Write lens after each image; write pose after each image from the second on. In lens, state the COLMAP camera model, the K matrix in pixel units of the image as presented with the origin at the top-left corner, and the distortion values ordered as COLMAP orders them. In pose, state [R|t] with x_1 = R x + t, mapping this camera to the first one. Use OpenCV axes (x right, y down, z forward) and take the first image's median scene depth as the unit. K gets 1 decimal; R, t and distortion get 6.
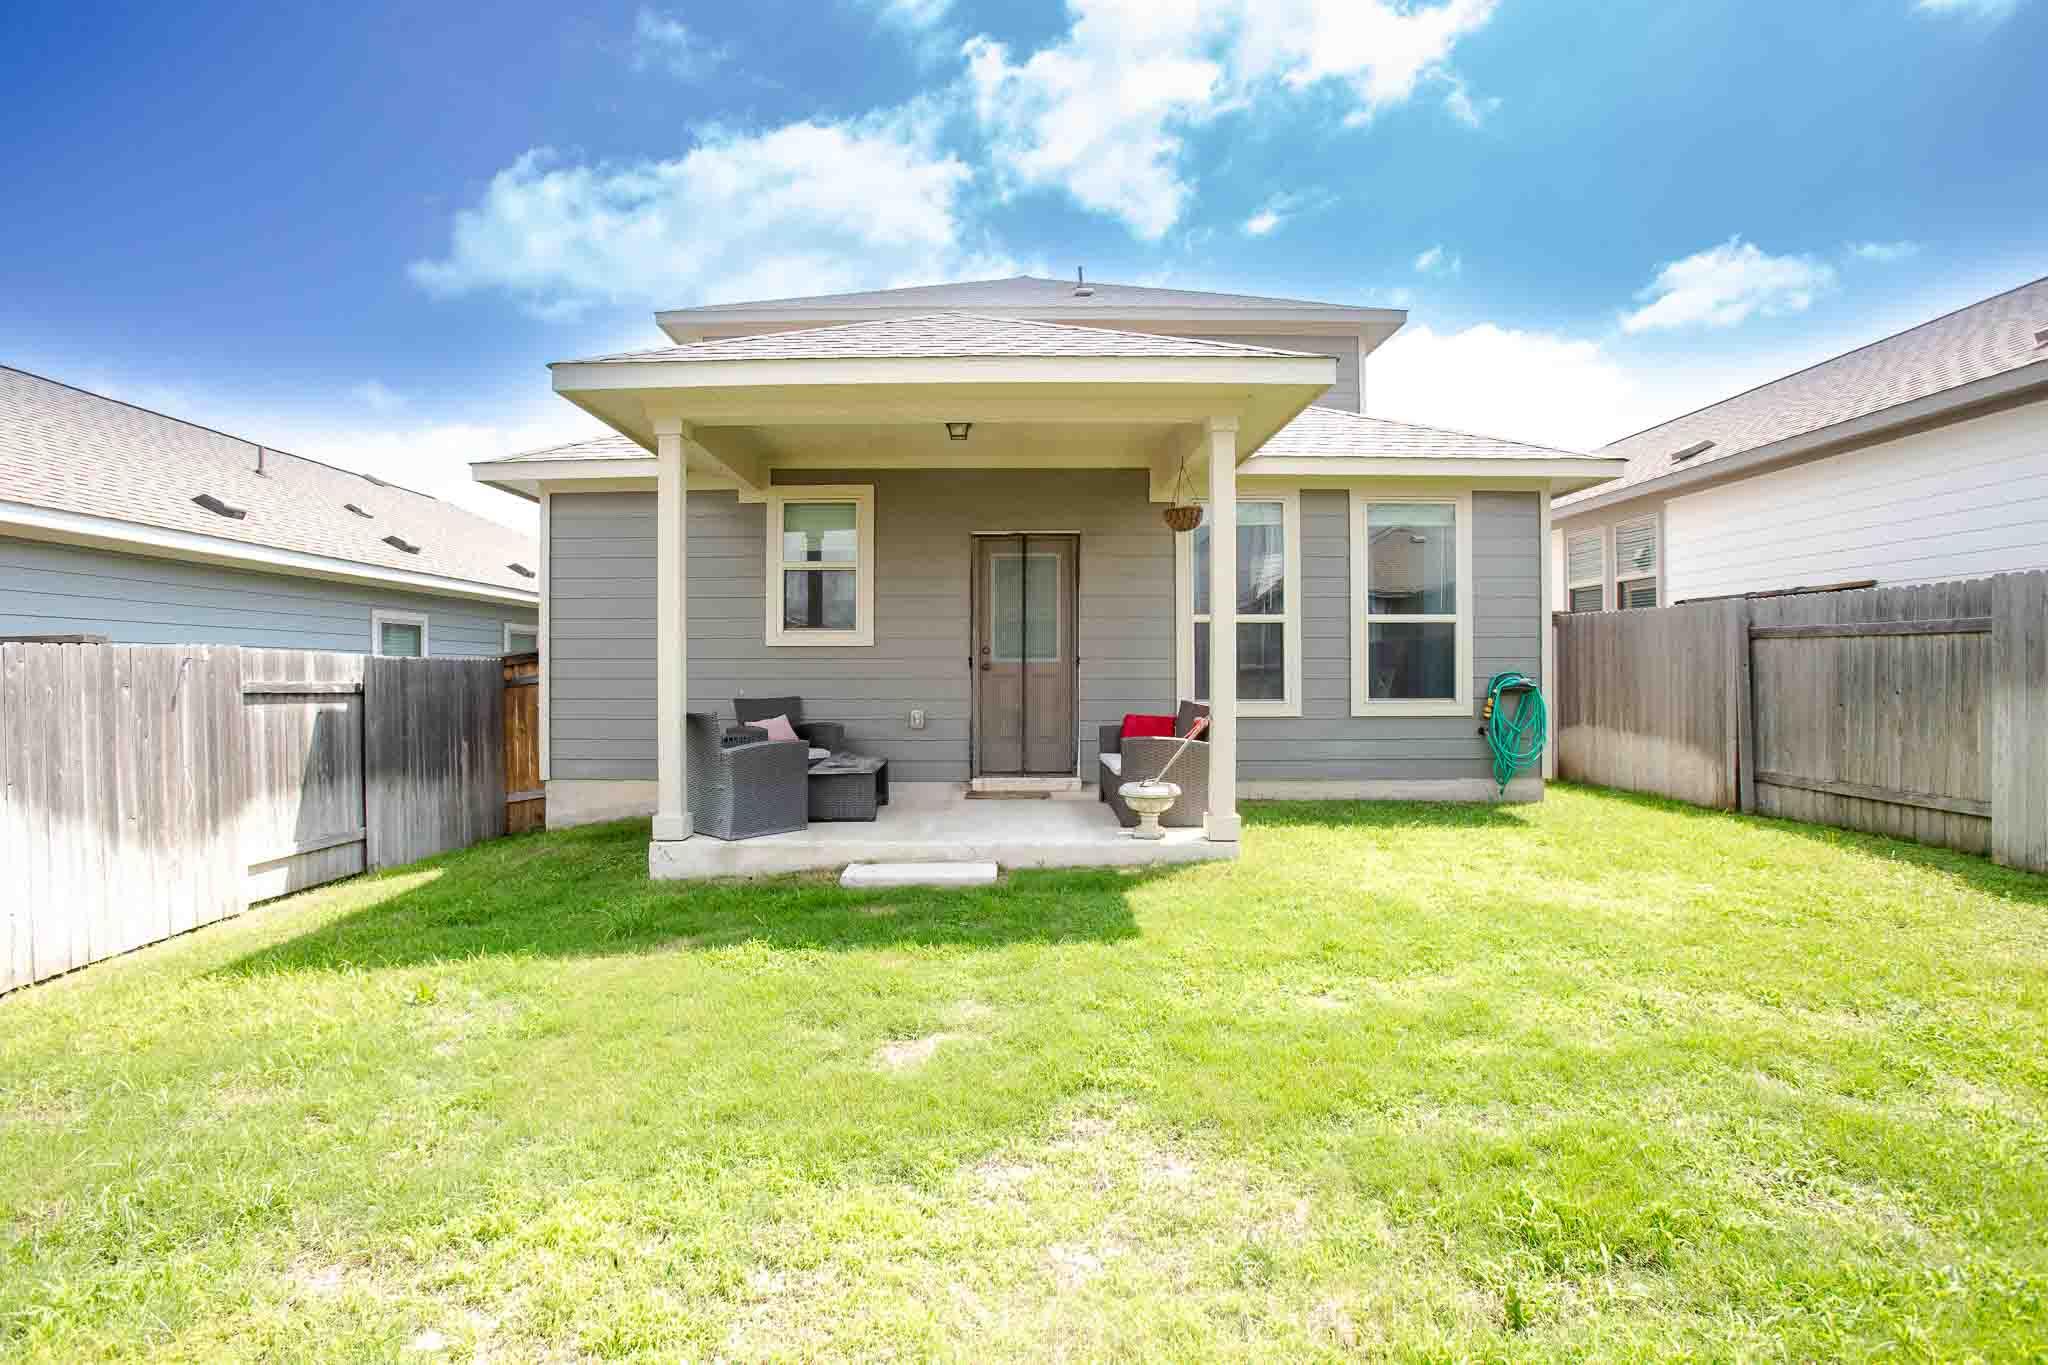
lens RADIAL K [[952.3, 0, 1024.0], [0, 952.3, 682.5], [0, 0, 1]] dist [-0.068786, 0.025369]
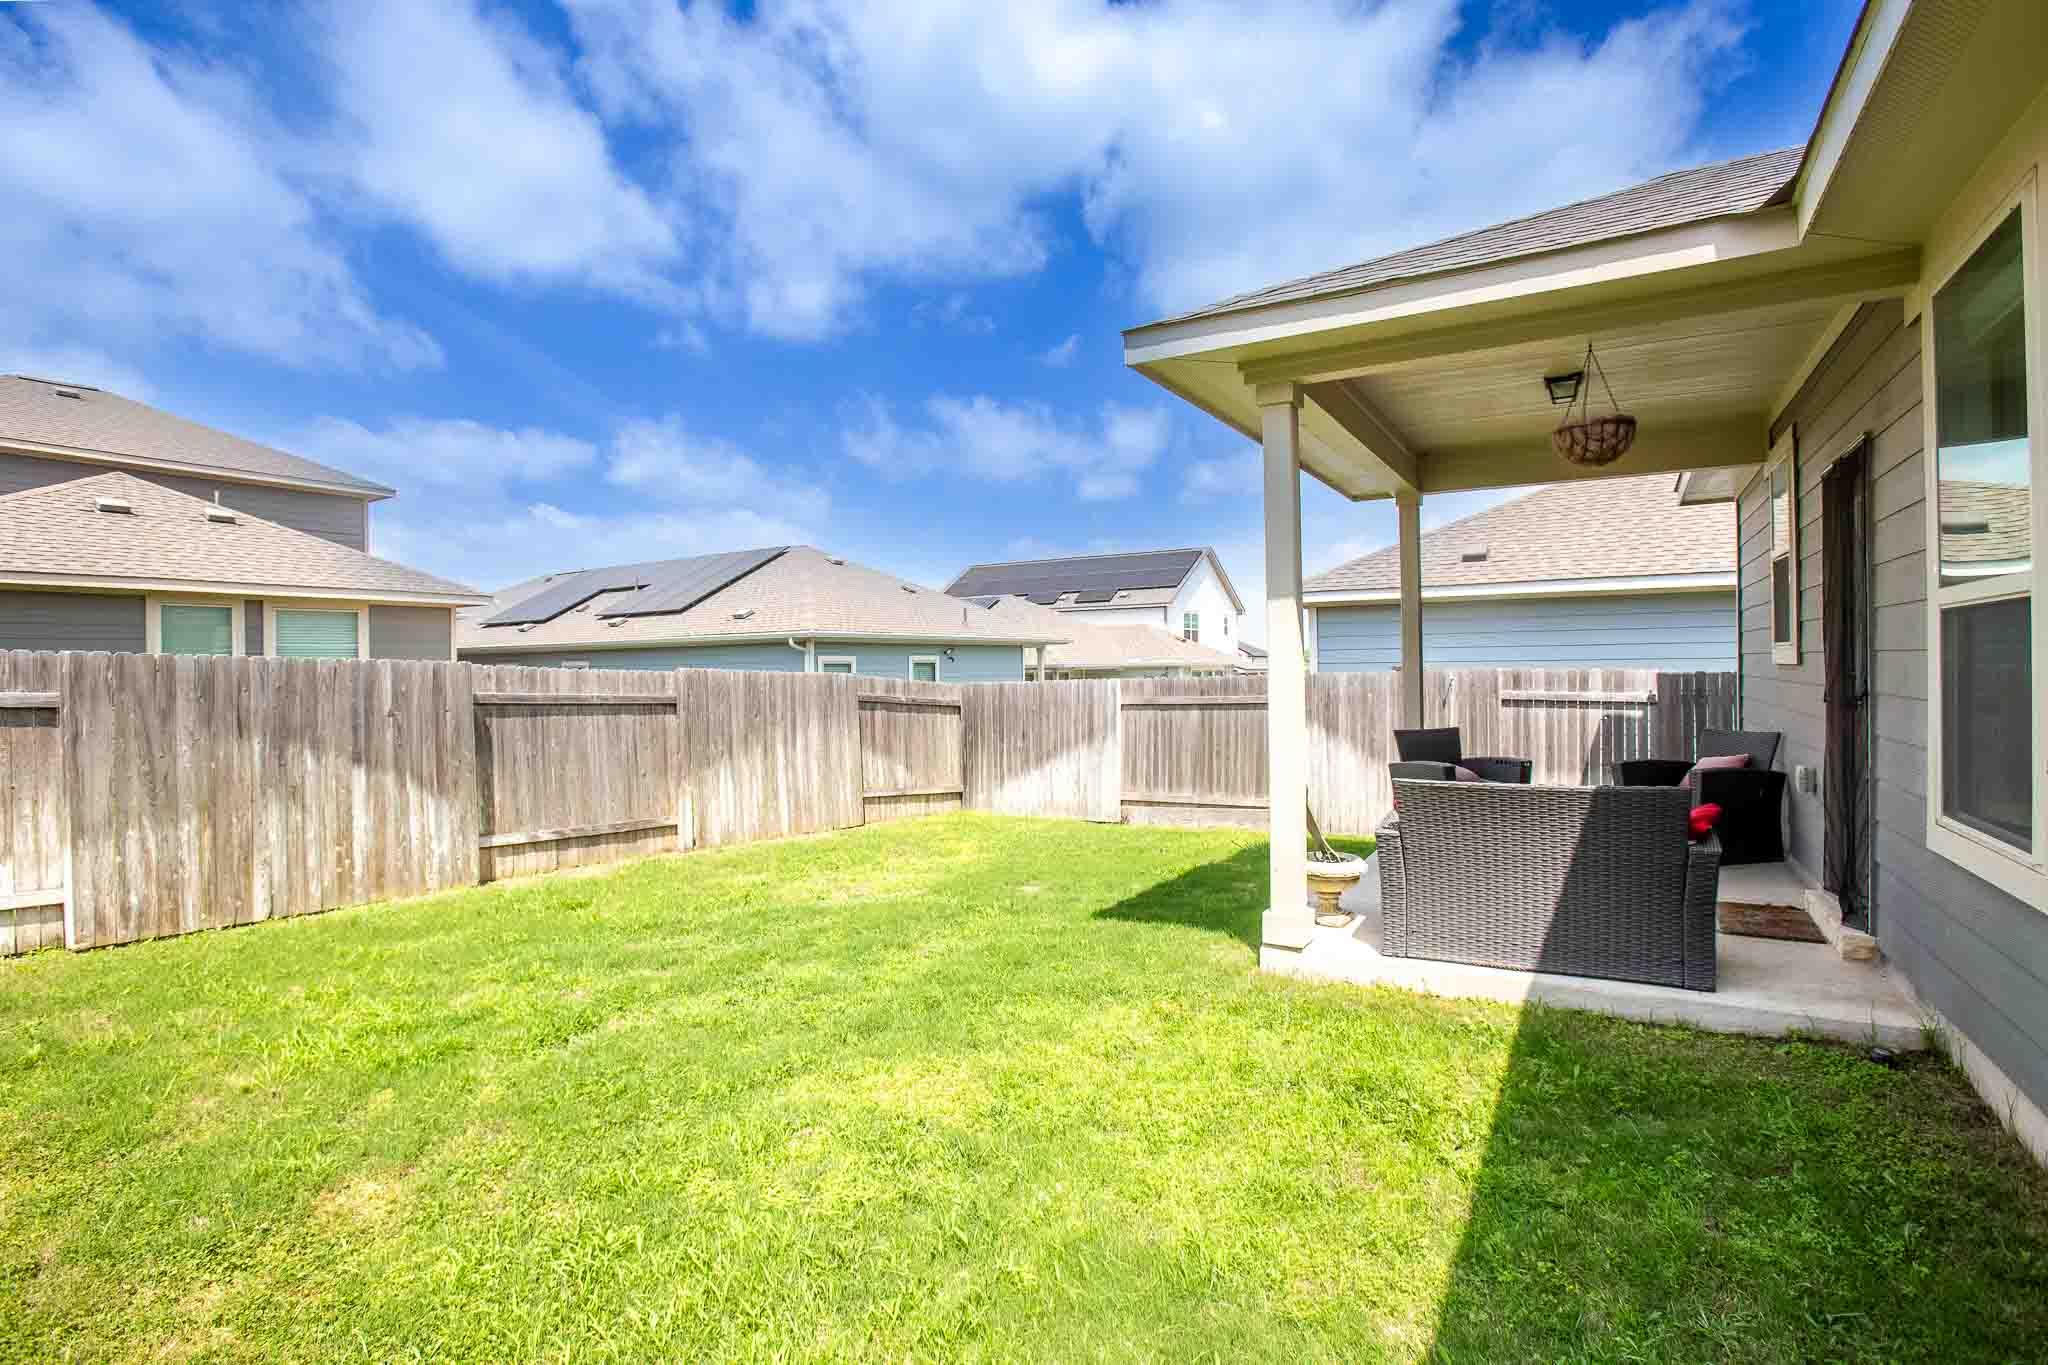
lens RADIAL K [[952.3, 0, 1024.0], [0, 952.3, 682.5], [0, 0, 1]] dist [-0.068786, 0.025369]
pose [[-0.544900, 0.019596, -0.838272, 0.674732], [0.007072, 0.999799, 0.018775, -0.039723], [0.838472, 0.004303, -0.544928, 0.924464]]
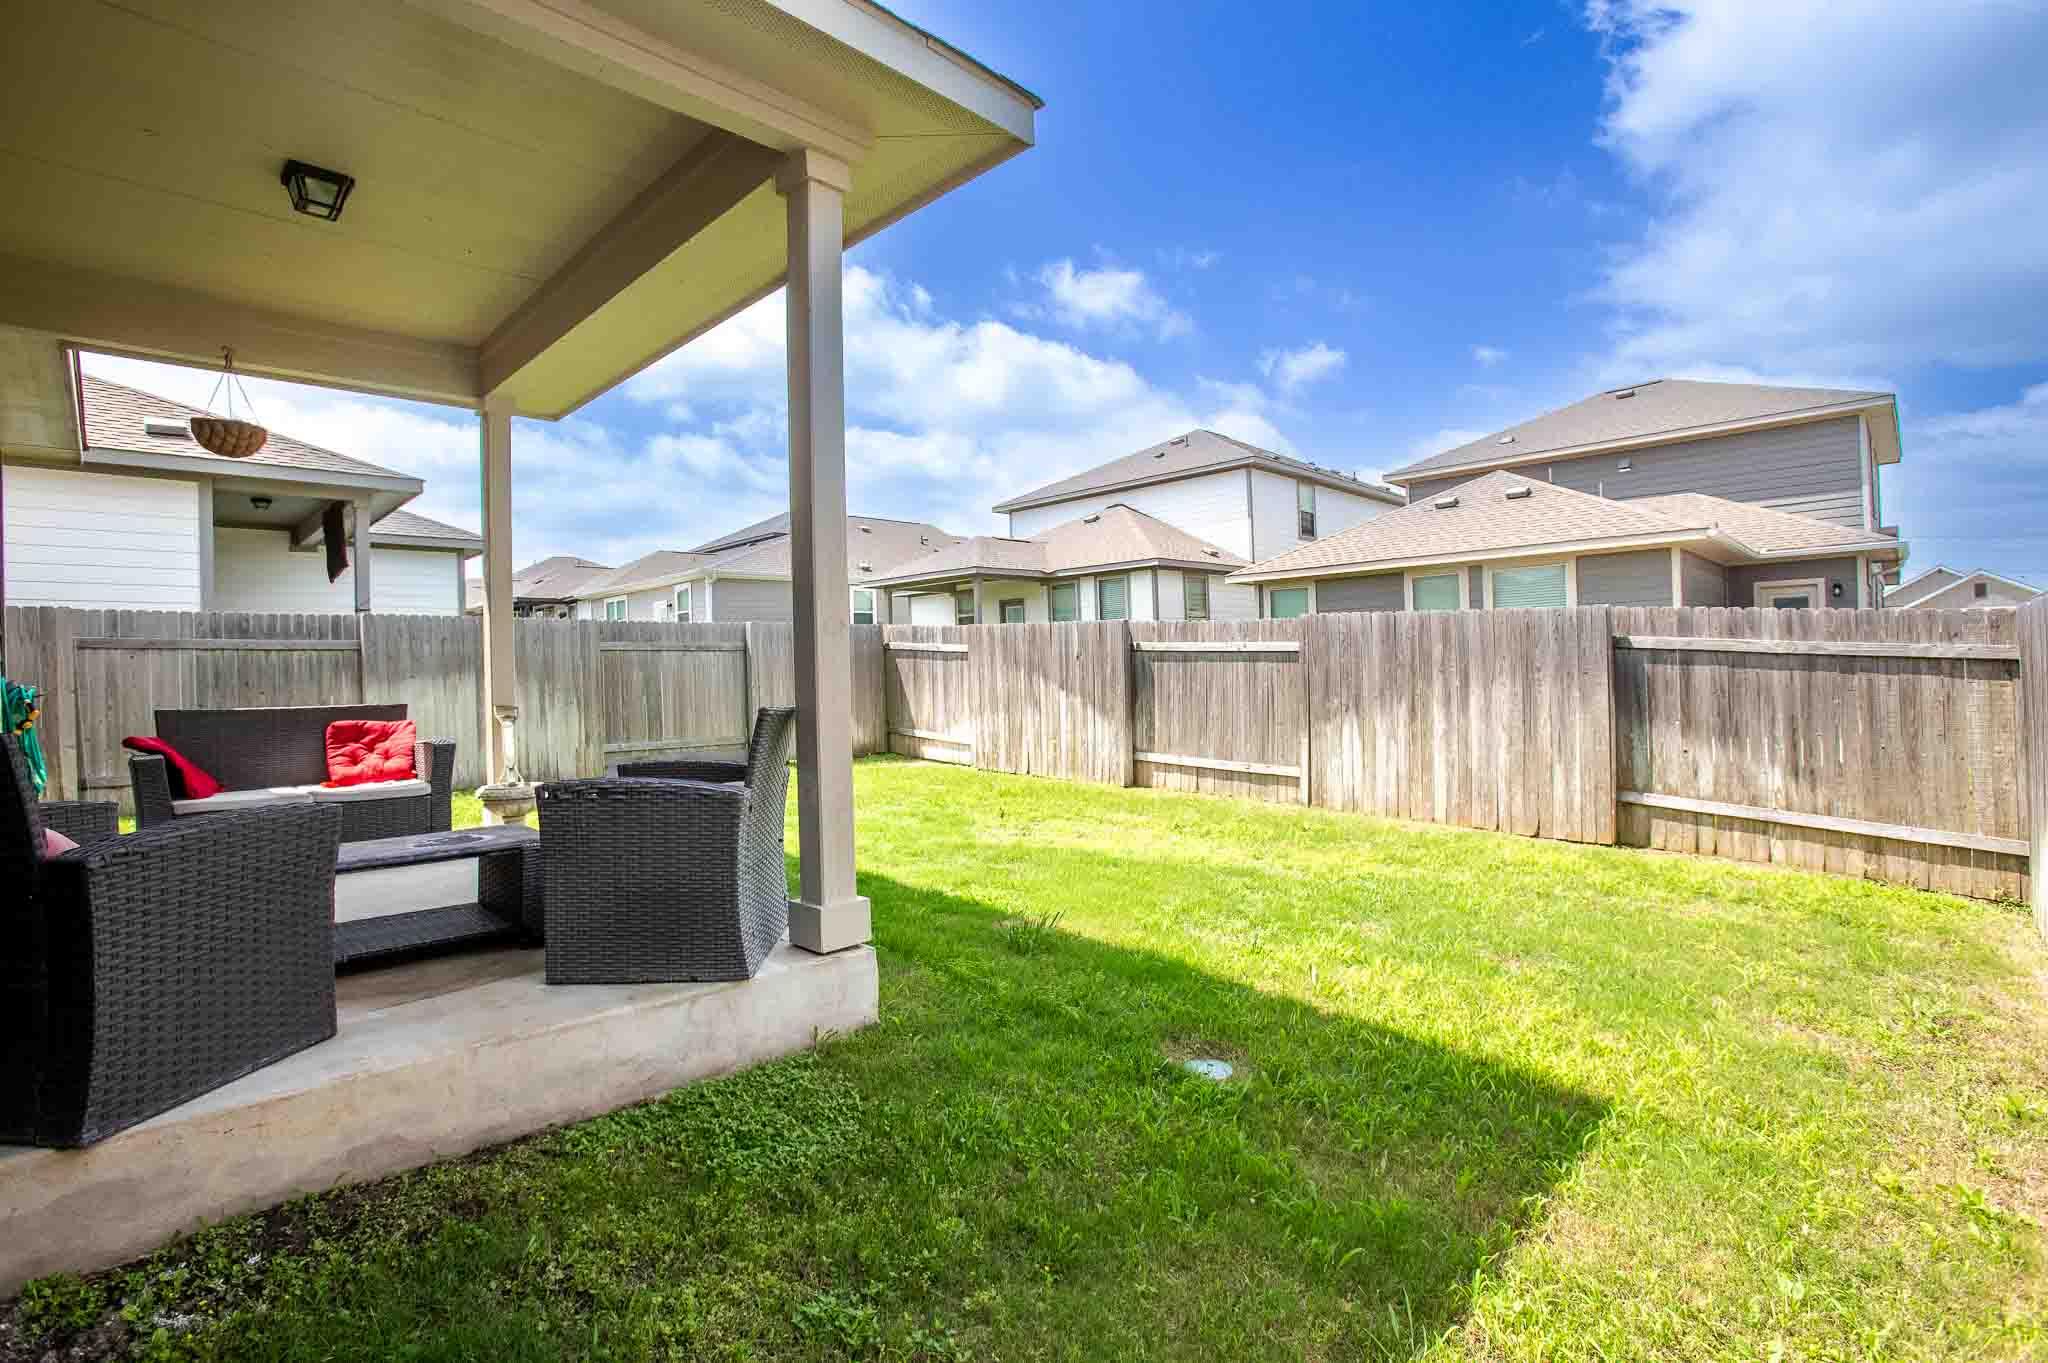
lens RADIAL K [[952.3, 0, 1024.0], [0, 952.3, 681.5], [0, 0, 1]] dist [-0.068786, 0.025369]
pose [[-0.686180, 0.016089, 0.727253, -0.628268], [0.037100, 0.999228, 0.012898, 0.013823], [-0.726485, 0.035831, -0.686248, 0.931357]]
